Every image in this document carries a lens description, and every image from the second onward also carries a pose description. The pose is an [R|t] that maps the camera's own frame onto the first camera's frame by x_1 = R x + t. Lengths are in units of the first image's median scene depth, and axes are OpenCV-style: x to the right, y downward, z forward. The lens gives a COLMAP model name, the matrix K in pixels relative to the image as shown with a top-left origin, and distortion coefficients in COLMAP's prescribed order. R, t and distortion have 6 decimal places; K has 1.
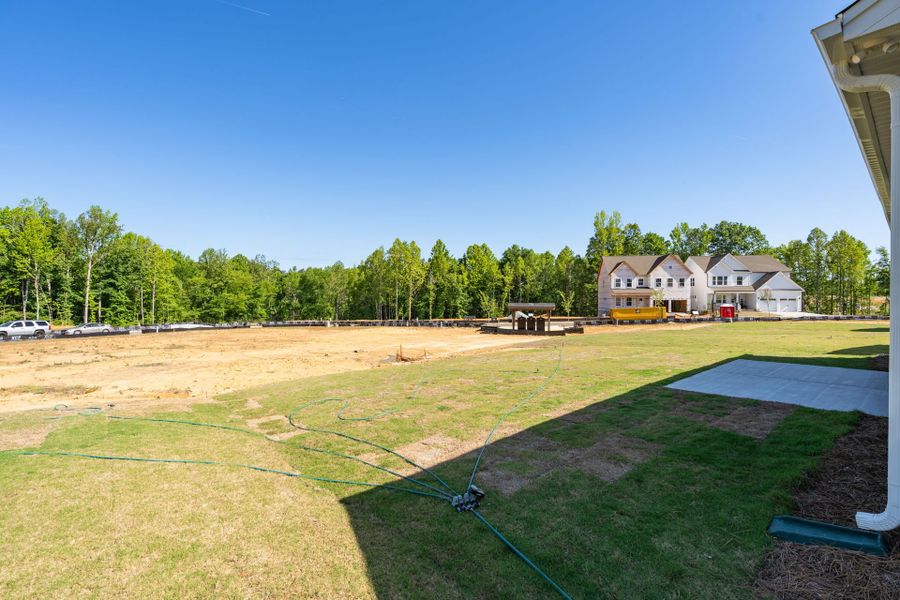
lens RADIAL K [[404.3, 0, 450.6], [0, 404.3, 299.5], [0, 0, 1]] dist [-0.002475, -0.000063]
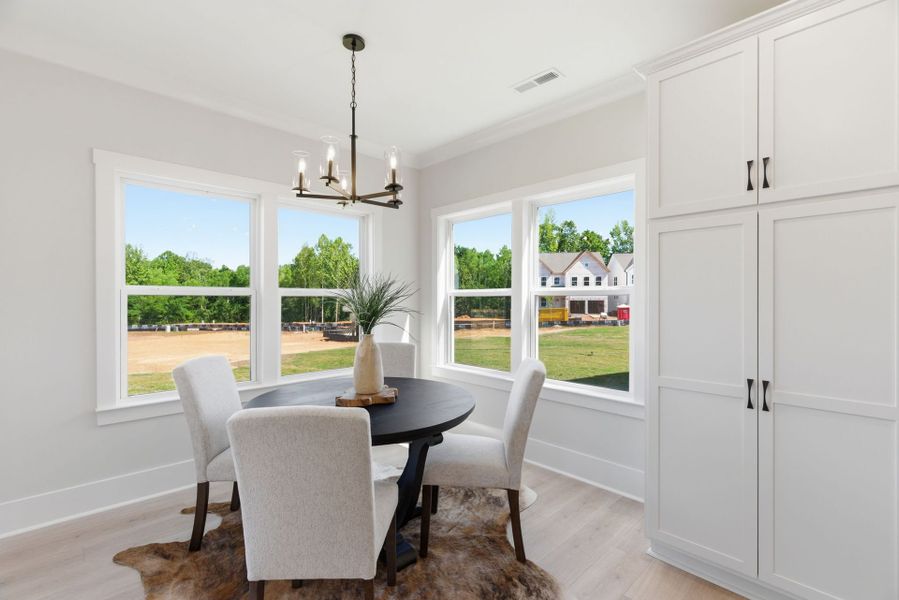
lens RADIAL K [[403.9, 0, 442.2], [0, 403.9, 302.1], [0, 0, 1]] dist [-0.002475, -0.000063]
pose [[0.999051, -0.000412, 0.043550, 0.132576], [0.000257, 0.999994, 0.003576, 0.001682], [-0.043551, -0.003562, 0.999045, 0.071662]]
